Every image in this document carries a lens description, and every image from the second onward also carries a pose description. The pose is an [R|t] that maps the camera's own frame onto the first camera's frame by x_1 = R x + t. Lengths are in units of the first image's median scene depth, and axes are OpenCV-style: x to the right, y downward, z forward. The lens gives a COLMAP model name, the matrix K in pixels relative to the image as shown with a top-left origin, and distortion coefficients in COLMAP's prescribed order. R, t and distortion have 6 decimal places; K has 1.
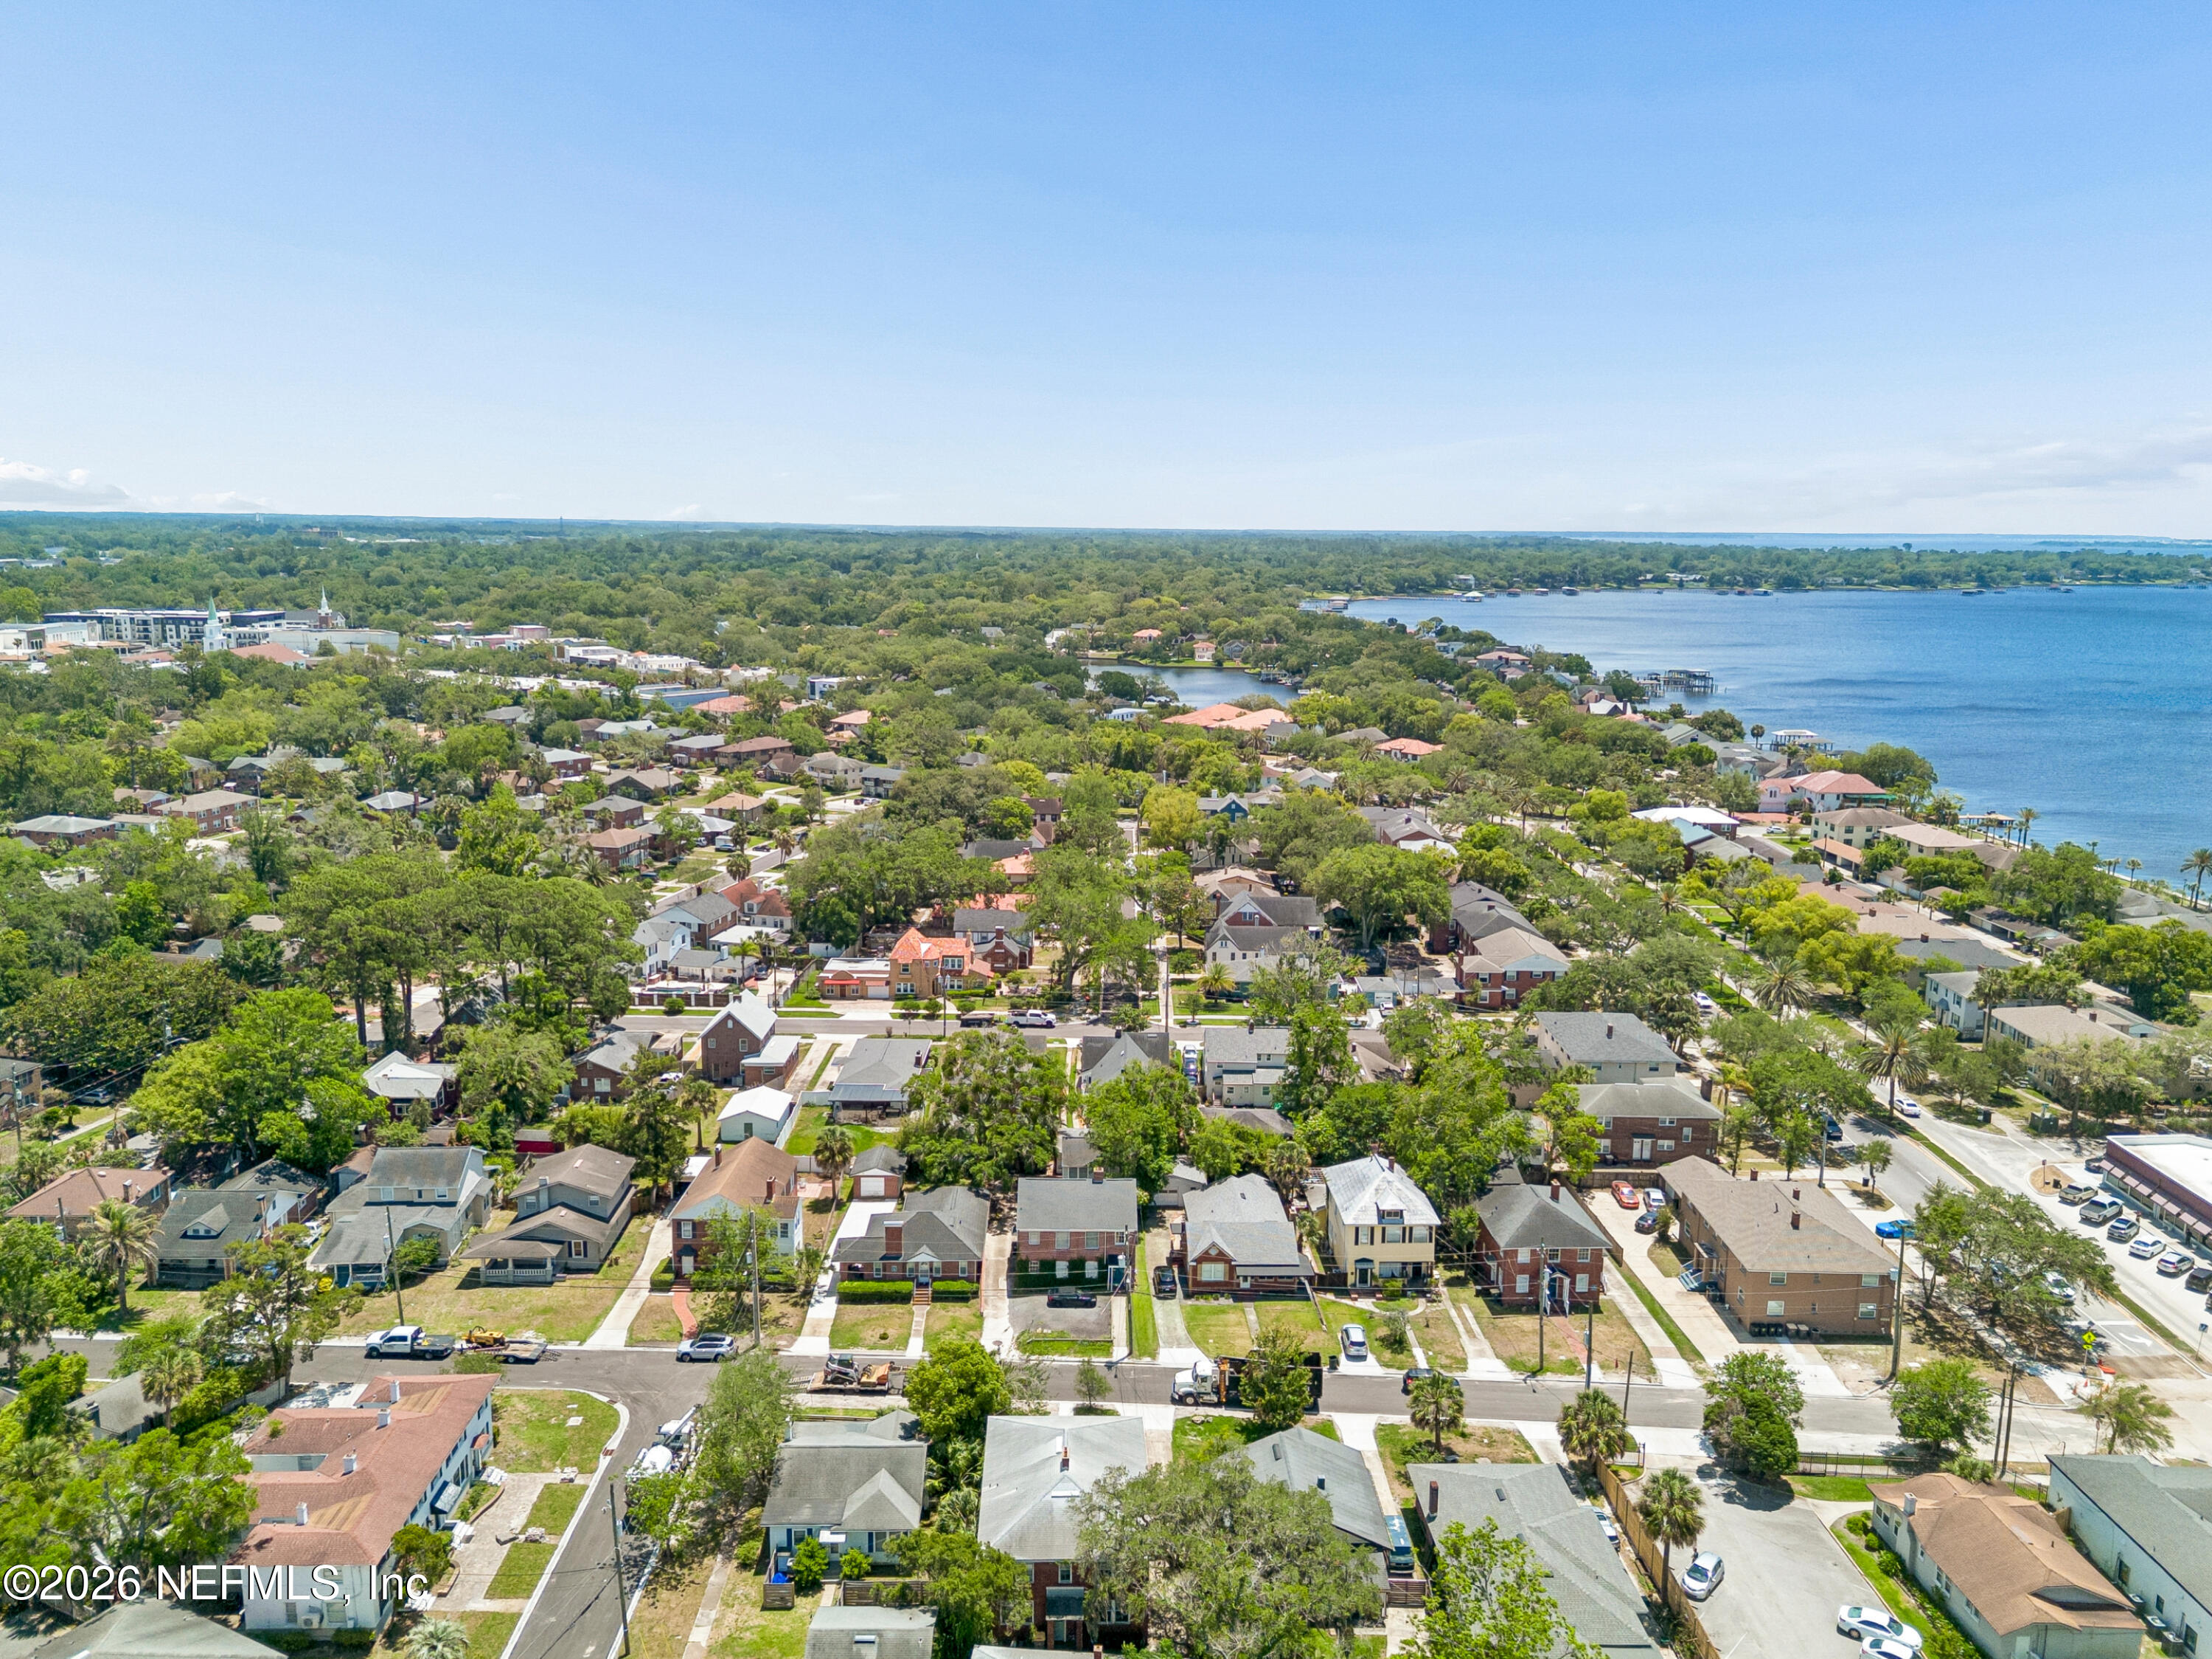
lens RADIAL K [[1608.7, 0, 1106.0], [0, 1608.7, 829.5], [0, 0, 1]] dist [0.076815, -0.085135]
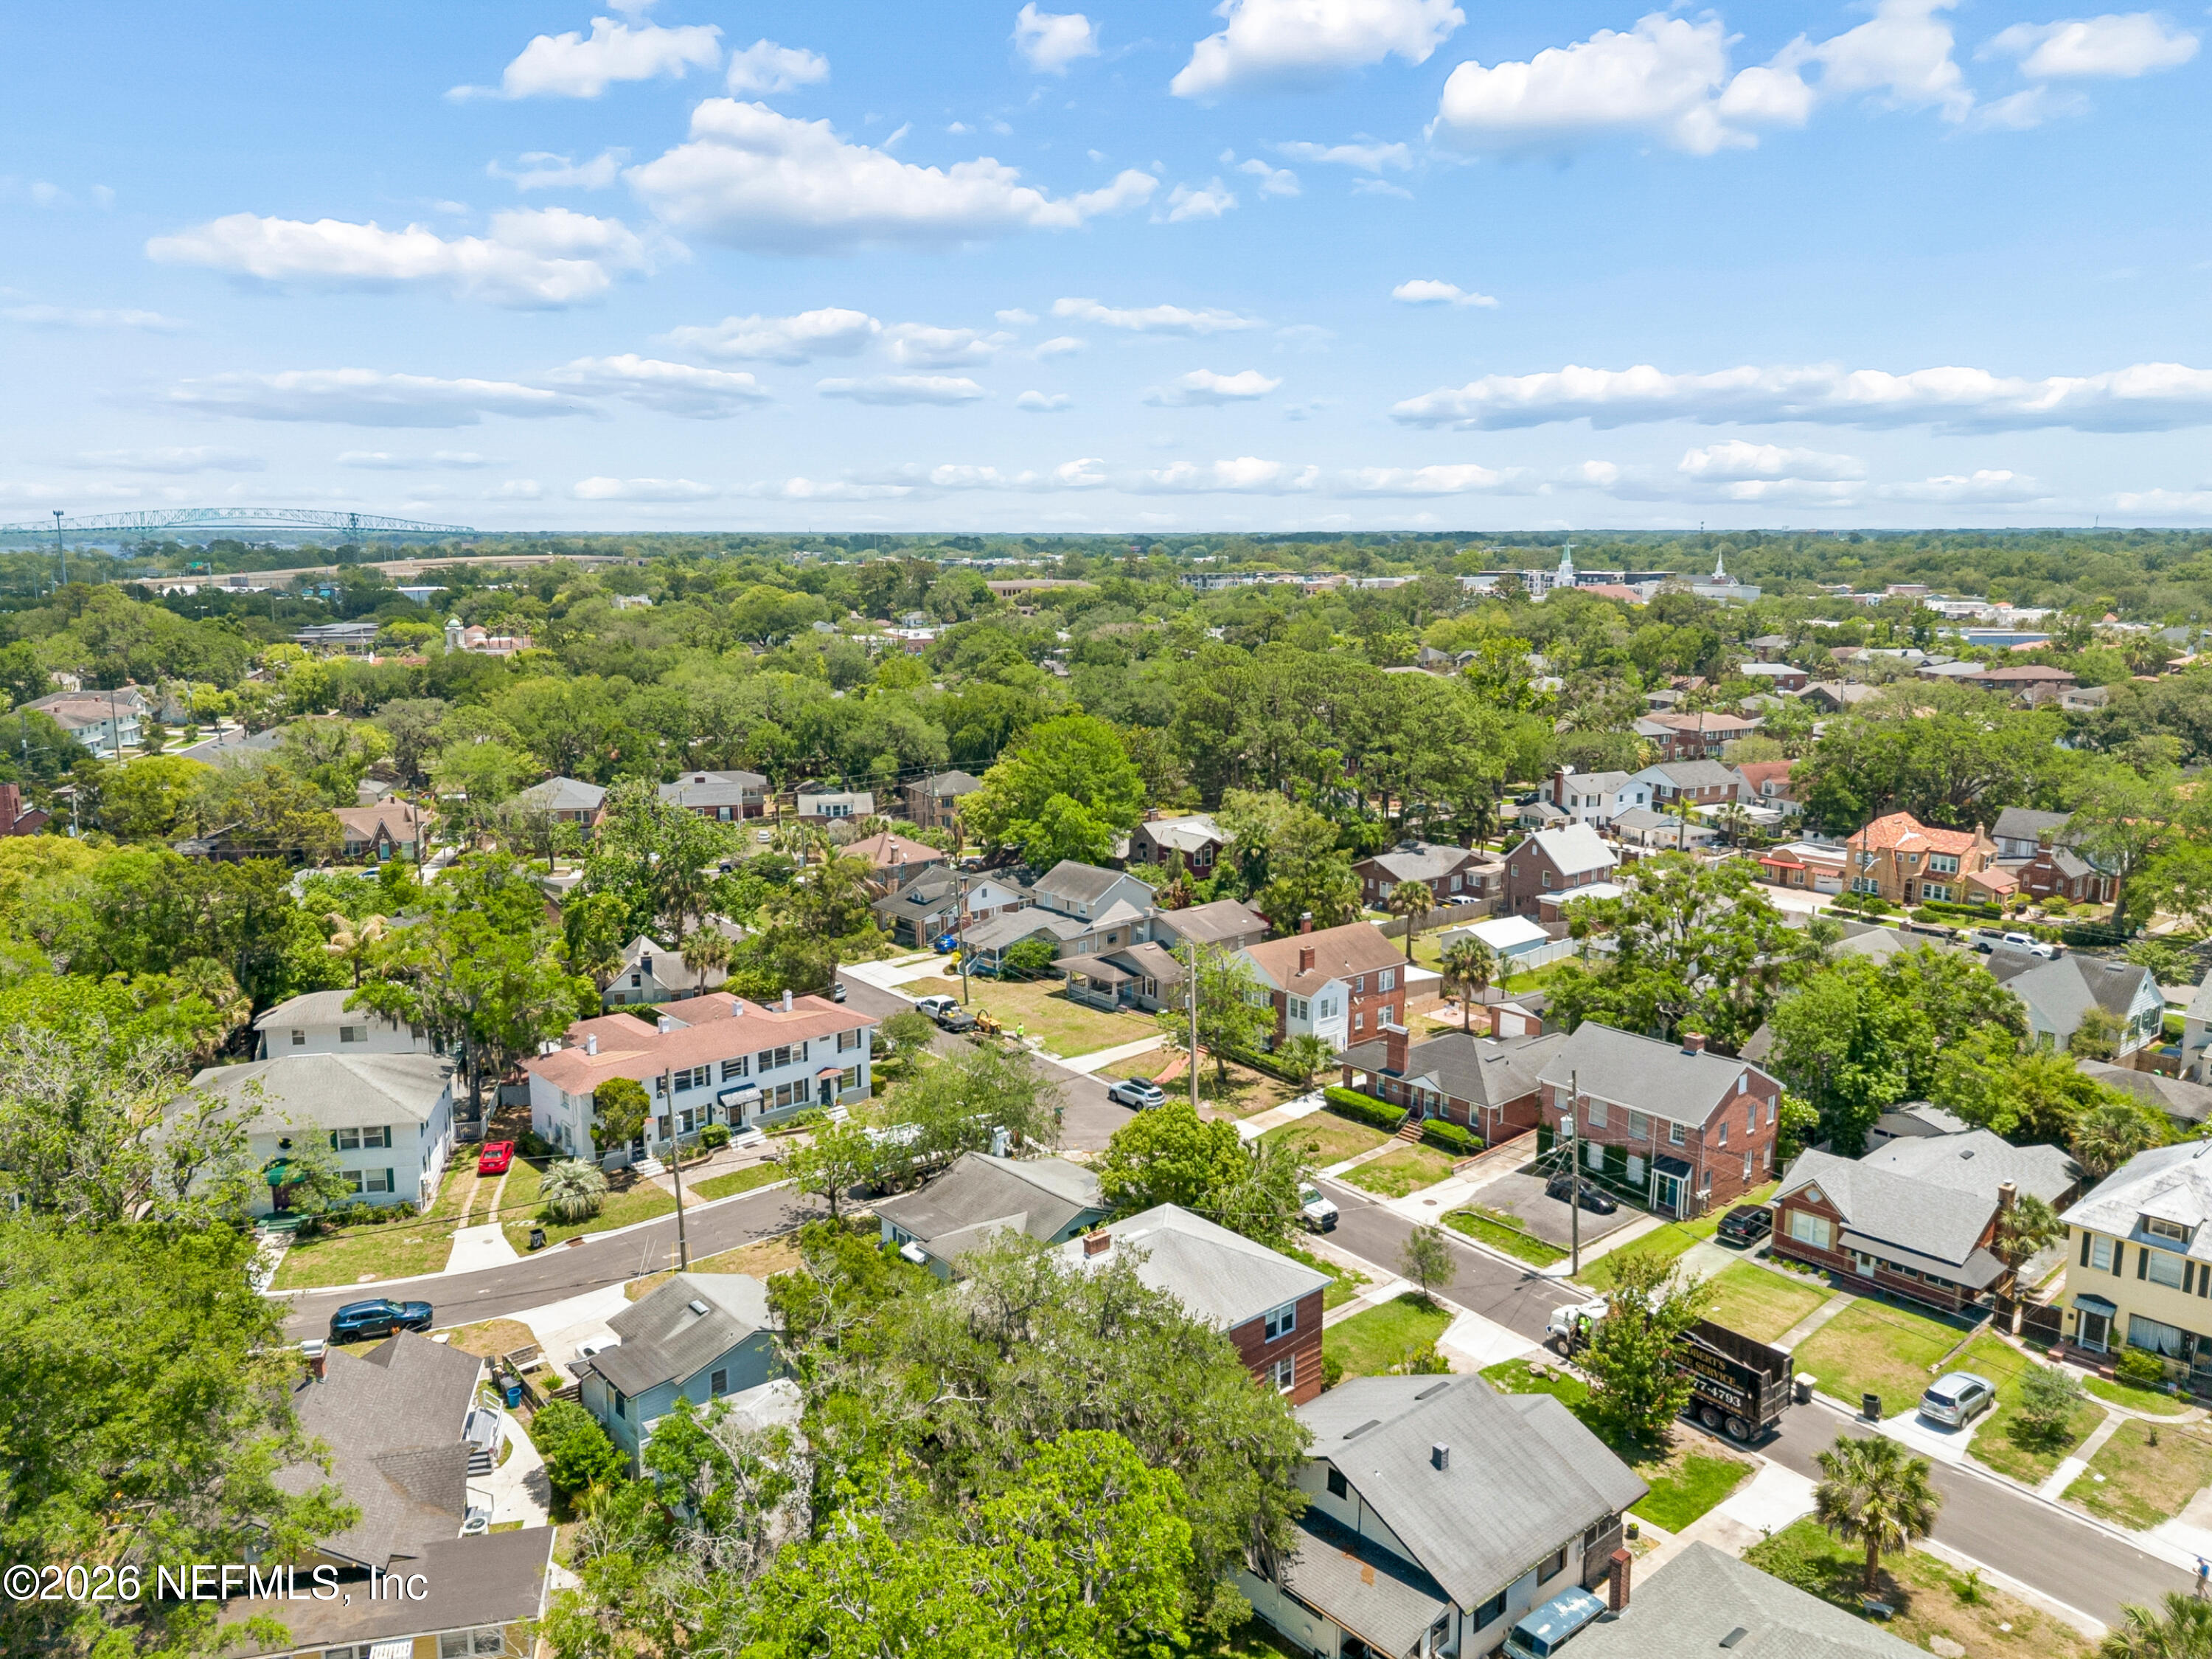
lens RADIAL K [[1596.5, 0, 1106.0], [0, 1596.5, 829.5], [0, 0, 1]] dist [0.071827, -0.074284]
pose [[0.643823, 0.127150, -0.754536, 0.332319], [-0.133593, 0.989630, 0.052776, 0.128789], [0.753422, 0.066822, 0.654133, 0.396221]]
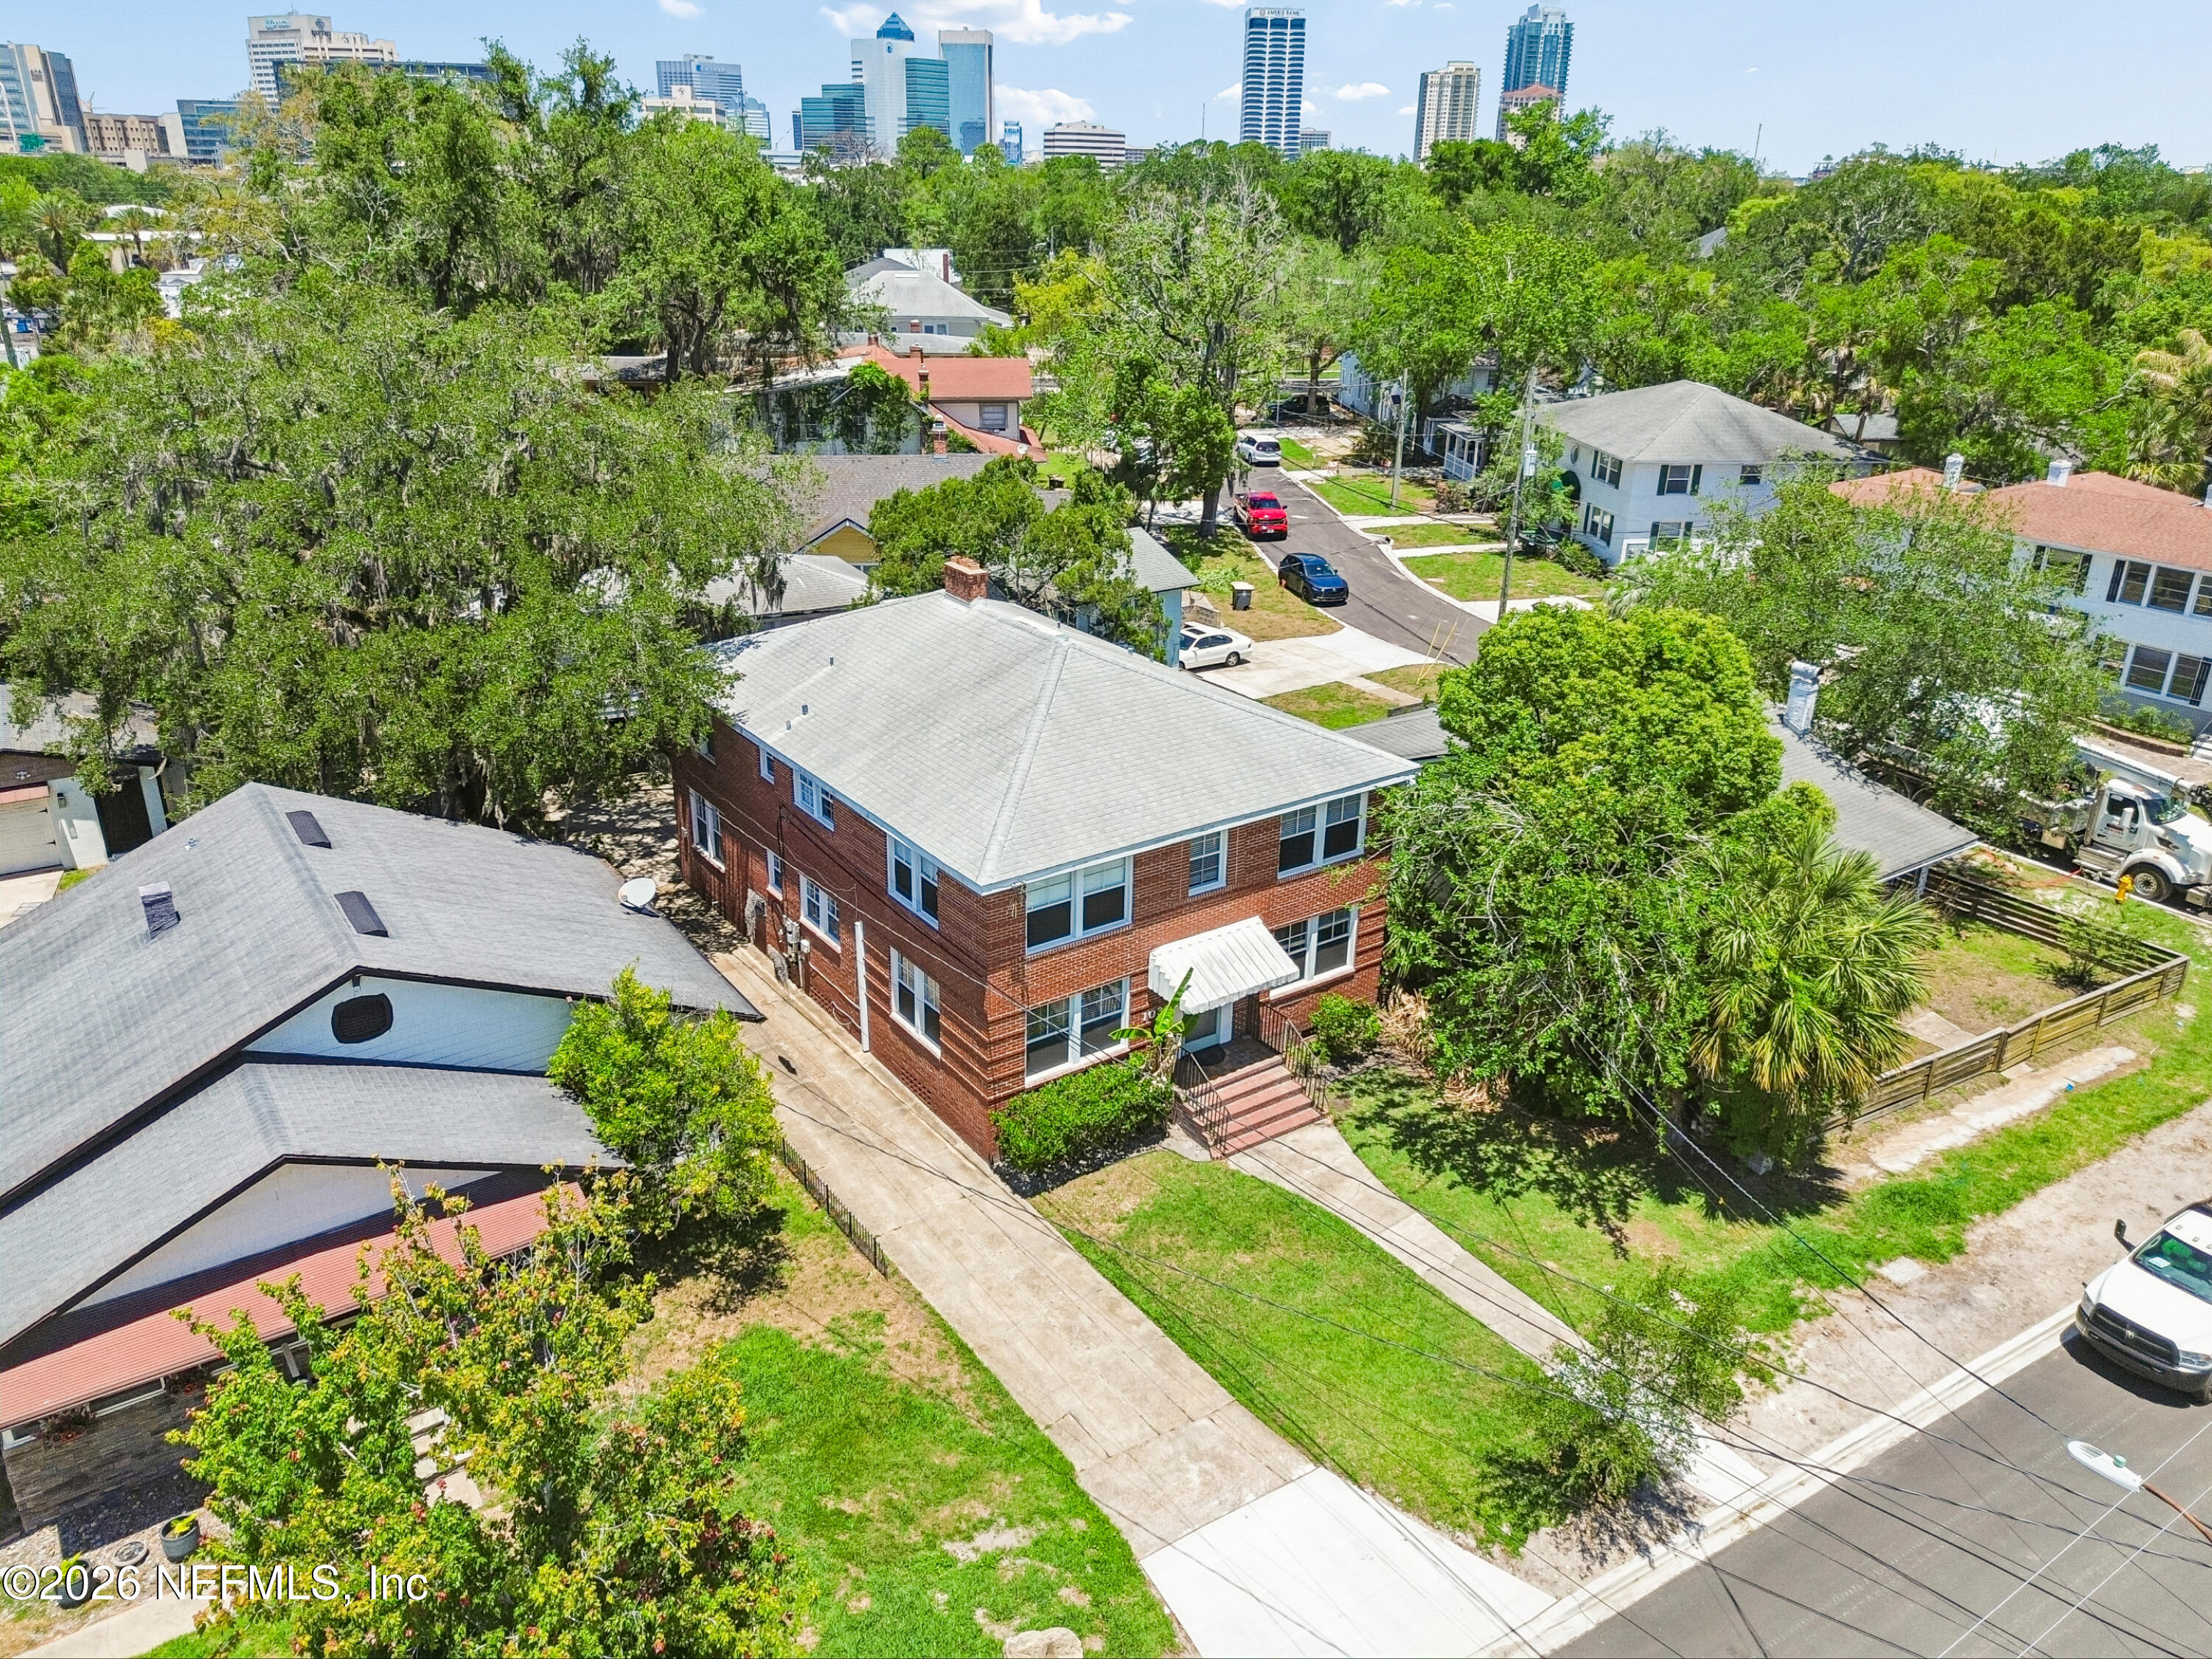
lens RADIAL K [[1562.8, 0, 1104.2], [0, 1562.8, 838.3], [0, 0, 1]] dist [0.062763, -0.058496]
pose [[-0.827608, 0.193147, -0.527028, 0.102496], [-0.132530, 0.845145, 0.517847, 0.181583], [0.545436, 0.498422, -0.673851, 0.917646]]
